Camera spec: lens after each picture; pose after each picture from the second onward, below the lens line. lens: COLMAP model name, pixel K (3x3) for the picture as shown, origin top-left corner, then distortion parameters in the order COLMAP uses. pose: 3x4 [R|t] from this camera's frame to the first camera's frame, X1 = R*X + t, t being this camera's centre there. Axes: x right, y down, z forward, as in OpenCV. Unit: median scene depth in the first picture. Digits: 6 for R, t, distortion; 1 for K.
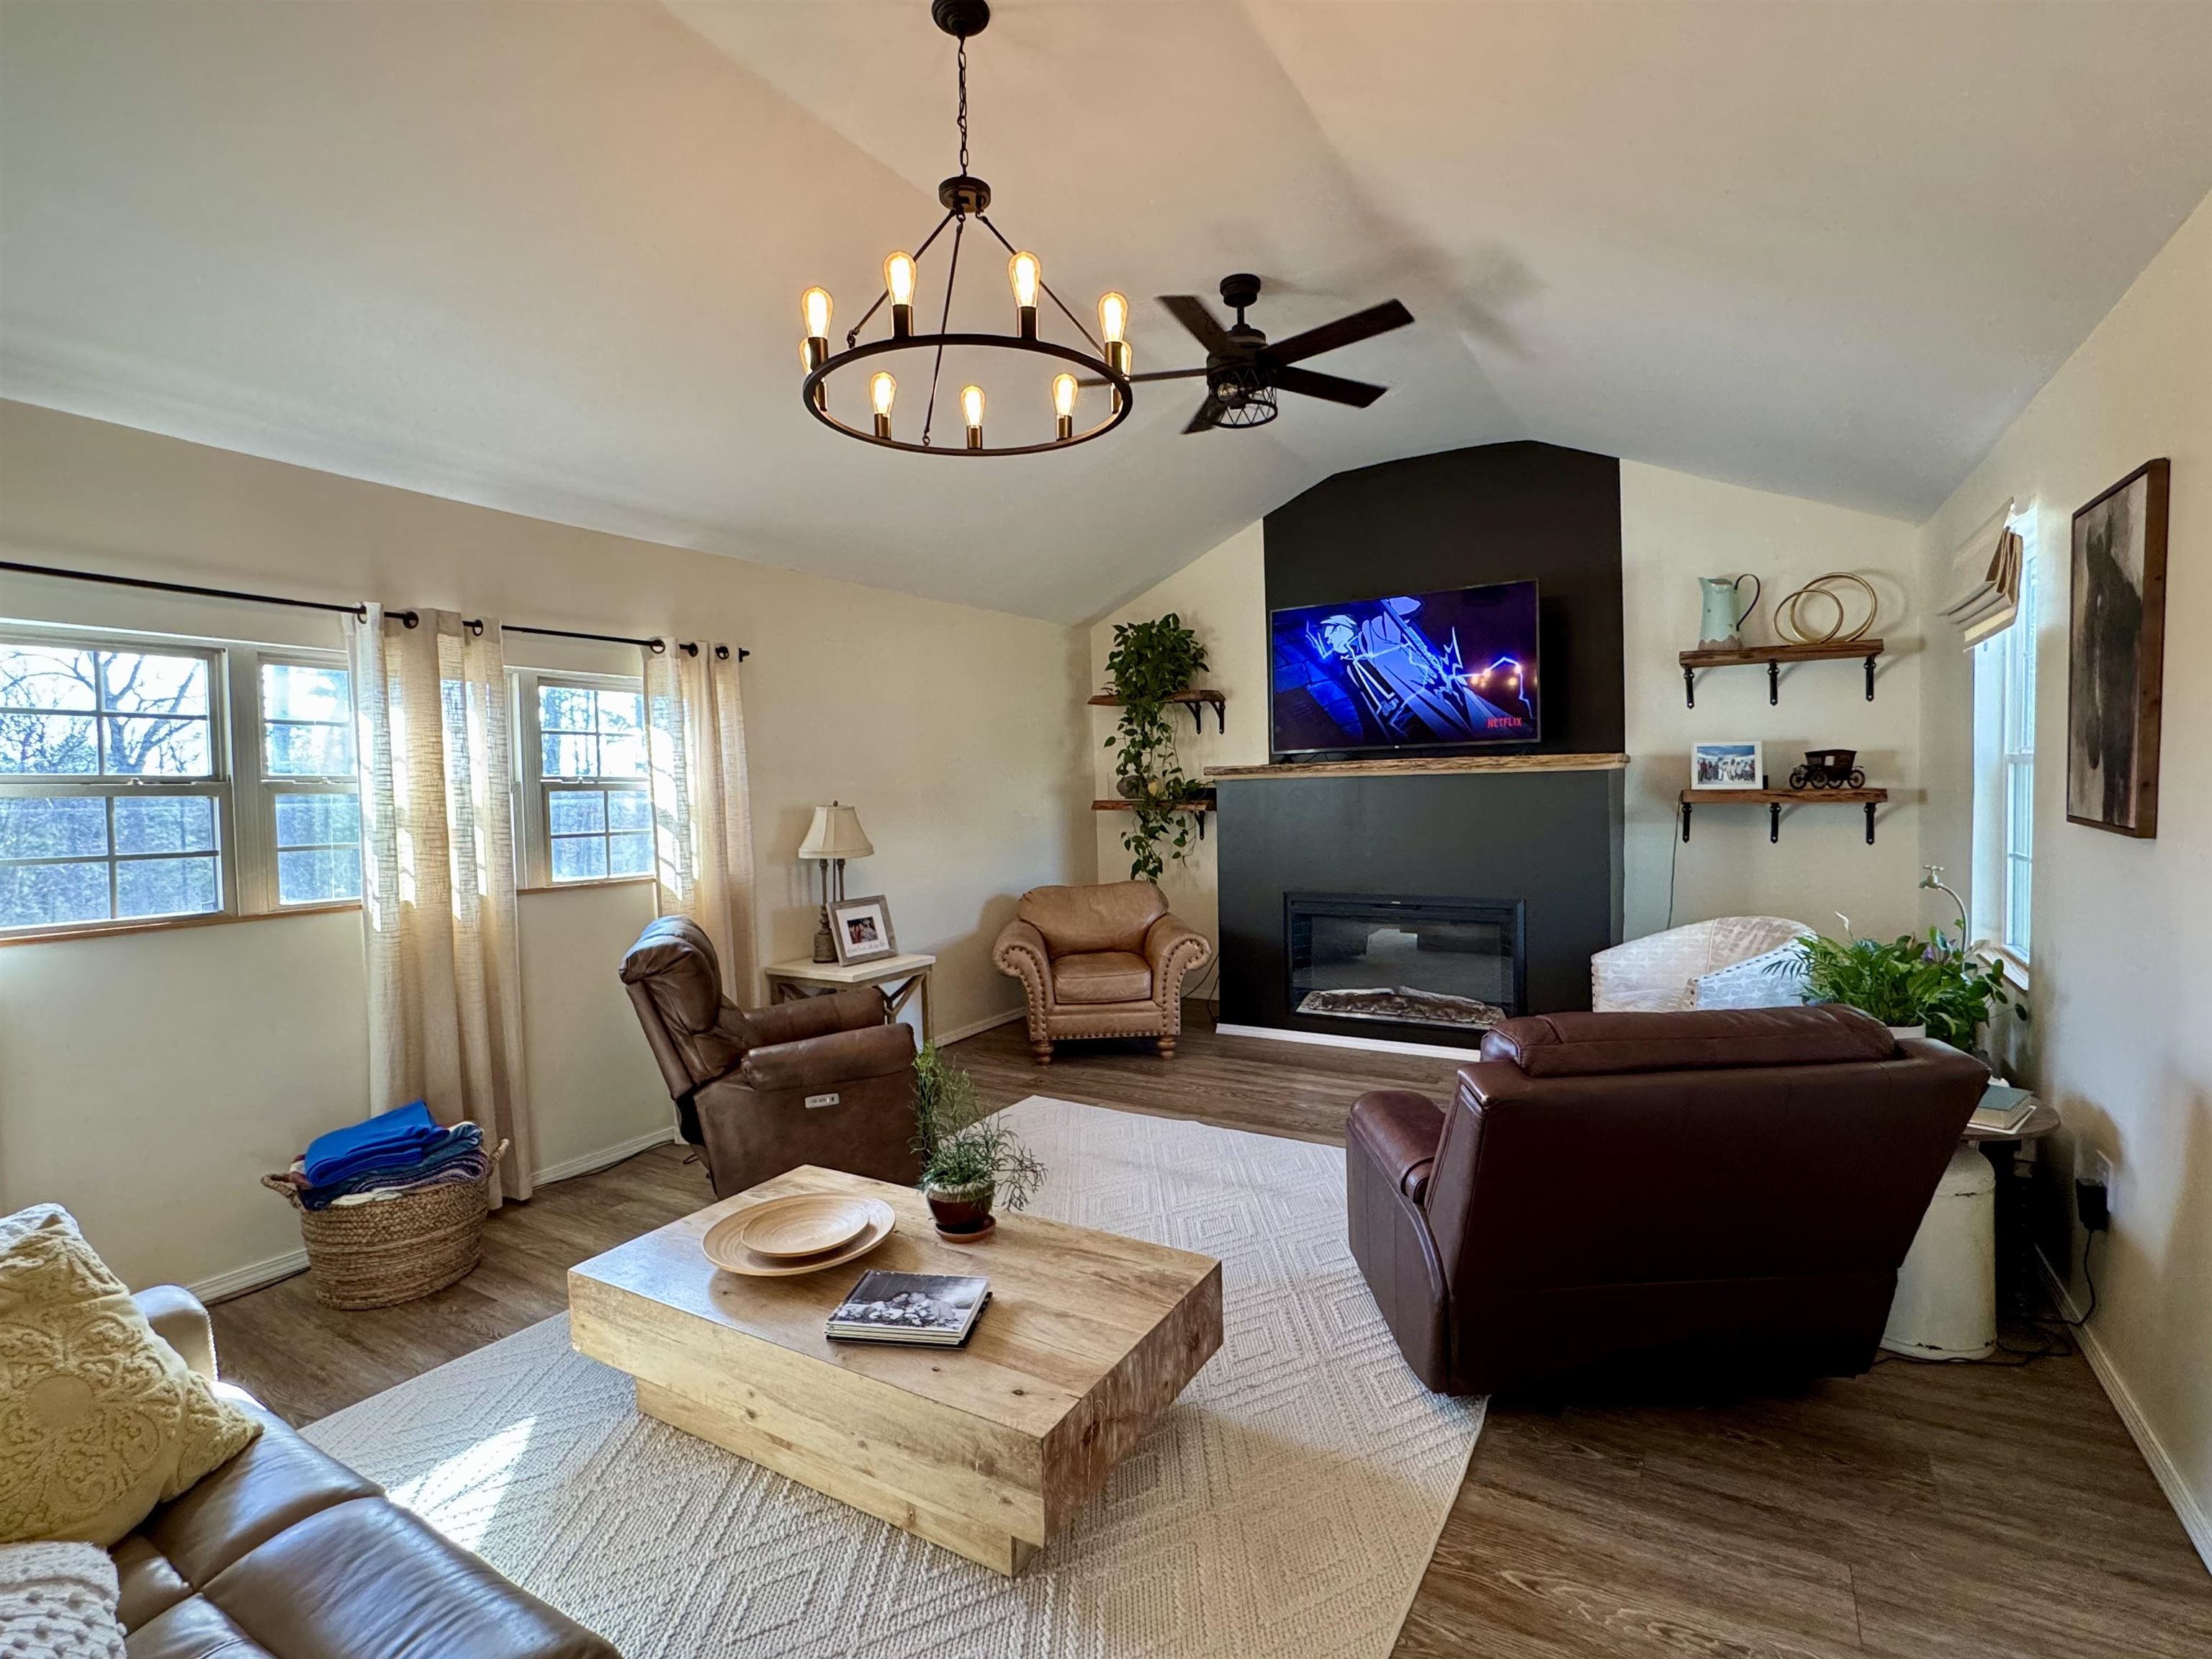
lens RADIAL K [[1044.3, 0, 1097.4], [0, 1044.3, 827.5], [0, 0, 1]] dist [-0.001375, -0.000436]
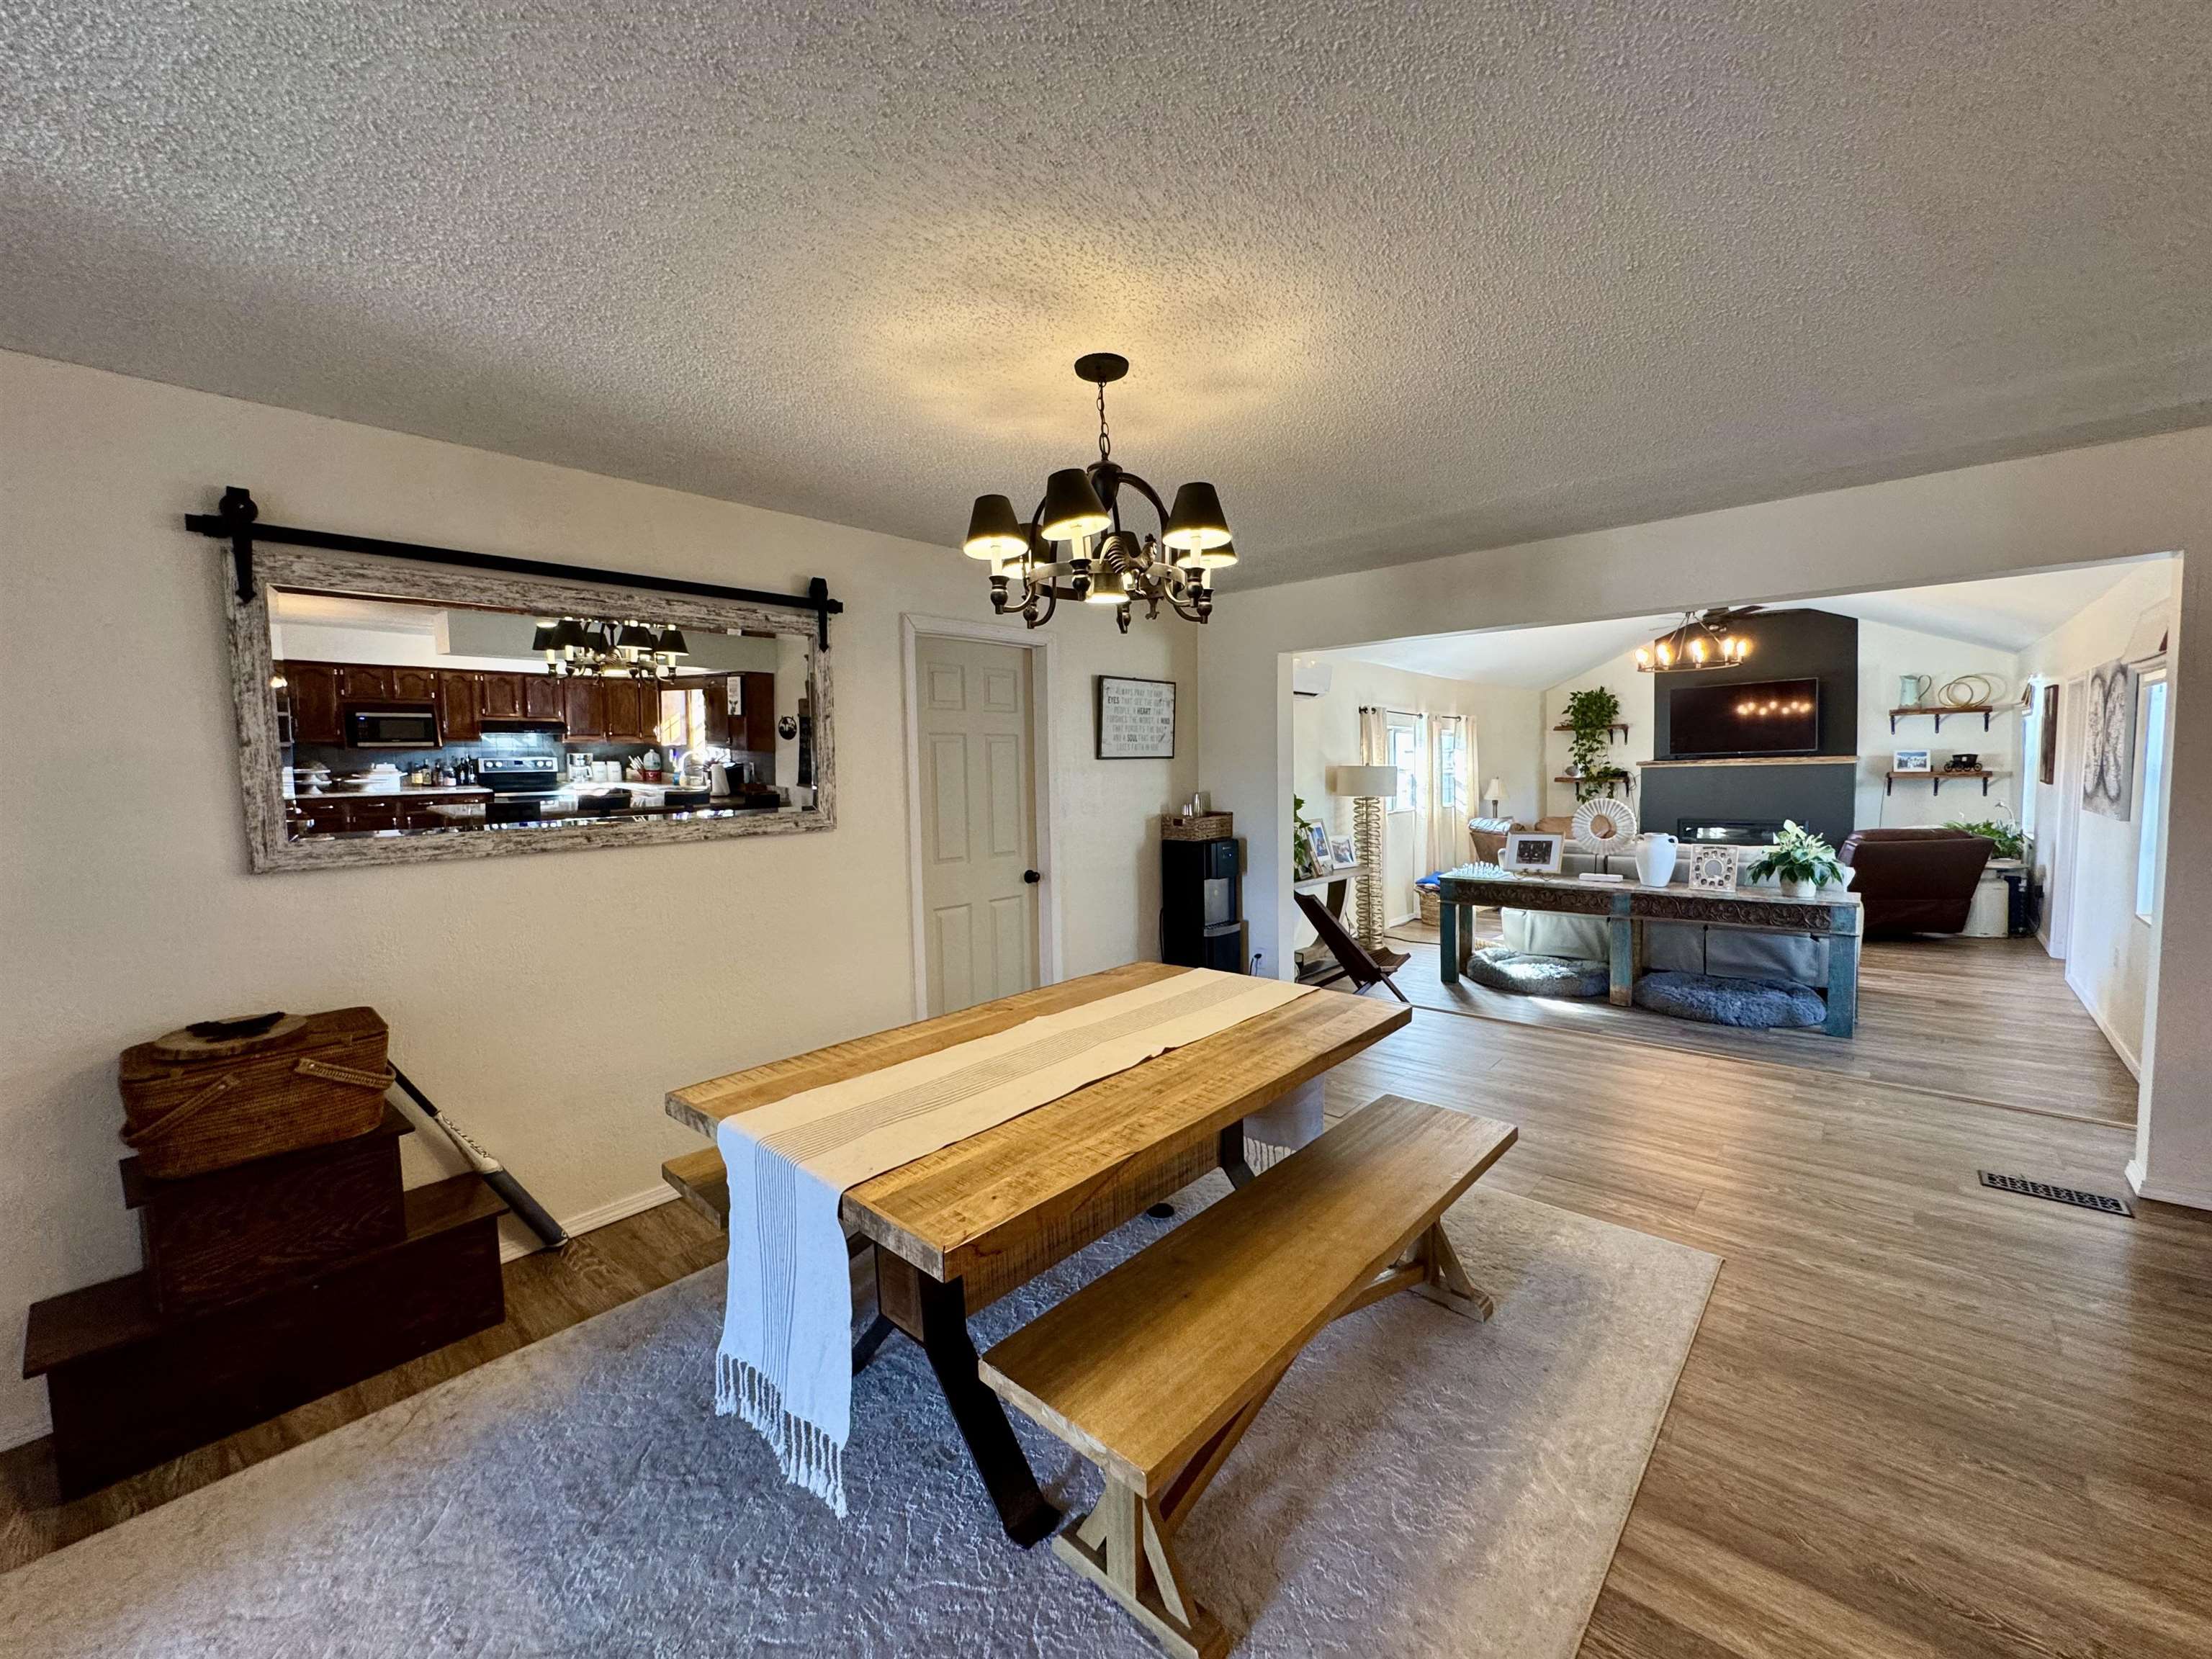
lens RADIAL K [[882.9, 0, 1103.3], [0, 882.9, 826.7], [0, 0, 1]] dist [-0.001500, -0.000651]
pose [[0.983943, 0.008866, -0.178264, -1.059258], [-0.004435, 0.999672, 0.025241, 0.057418], [0.178429, -0.024045, 0.983659, -1.622194]]
